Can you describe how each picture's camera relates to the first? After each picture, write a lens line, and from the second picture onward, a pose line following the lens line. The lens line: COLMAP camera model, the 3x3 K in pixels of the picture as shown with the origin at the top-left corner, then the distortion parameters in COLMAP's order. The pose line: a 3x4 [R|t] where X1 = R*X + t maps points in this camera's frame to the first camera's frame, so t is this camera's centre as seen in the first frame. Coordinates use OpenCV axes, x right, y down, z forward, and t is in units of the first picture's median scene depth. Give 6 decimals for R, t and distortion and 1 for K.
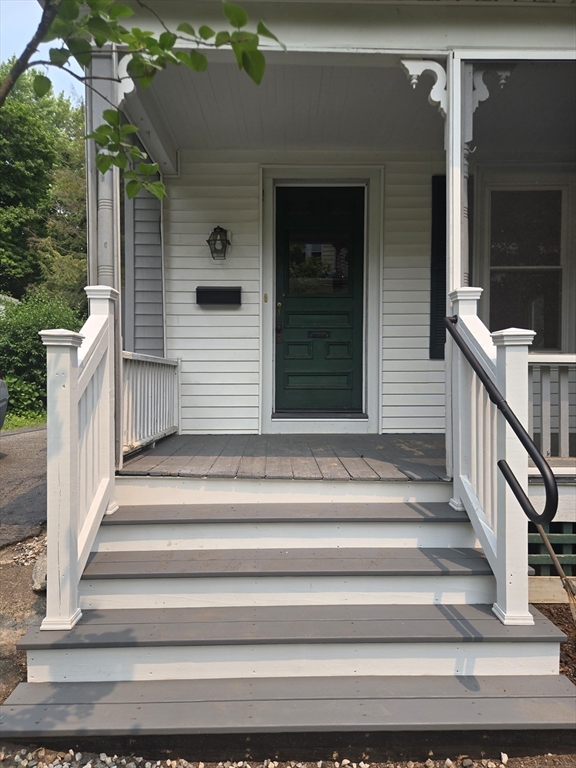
lens RADIAL K [[515.6, 0, 288.2], [0, 515.6, 385.0], [0, 0, 1]] dist [0.073226, -0.060105]
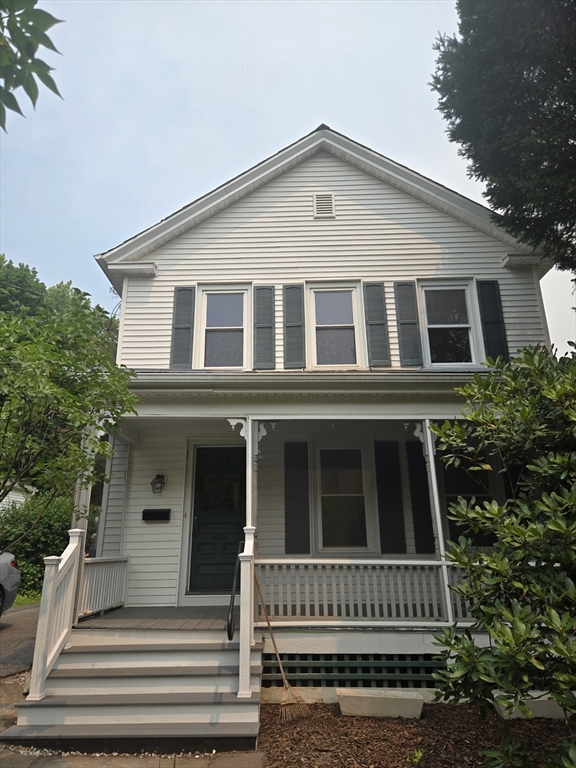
lens RADIAL K [[515.6, 0, 288.2], [0, 515.6, 385.0], [0, 0, 1]] dist [0.073226, -0.060105]
pose [[0.999559, -0.017150, -0.024249, 0.492984], [0.008776, 0.950528, -0.310514, -0.068753], [0.028375, 0.310164, 0.950259, -1.031873]]
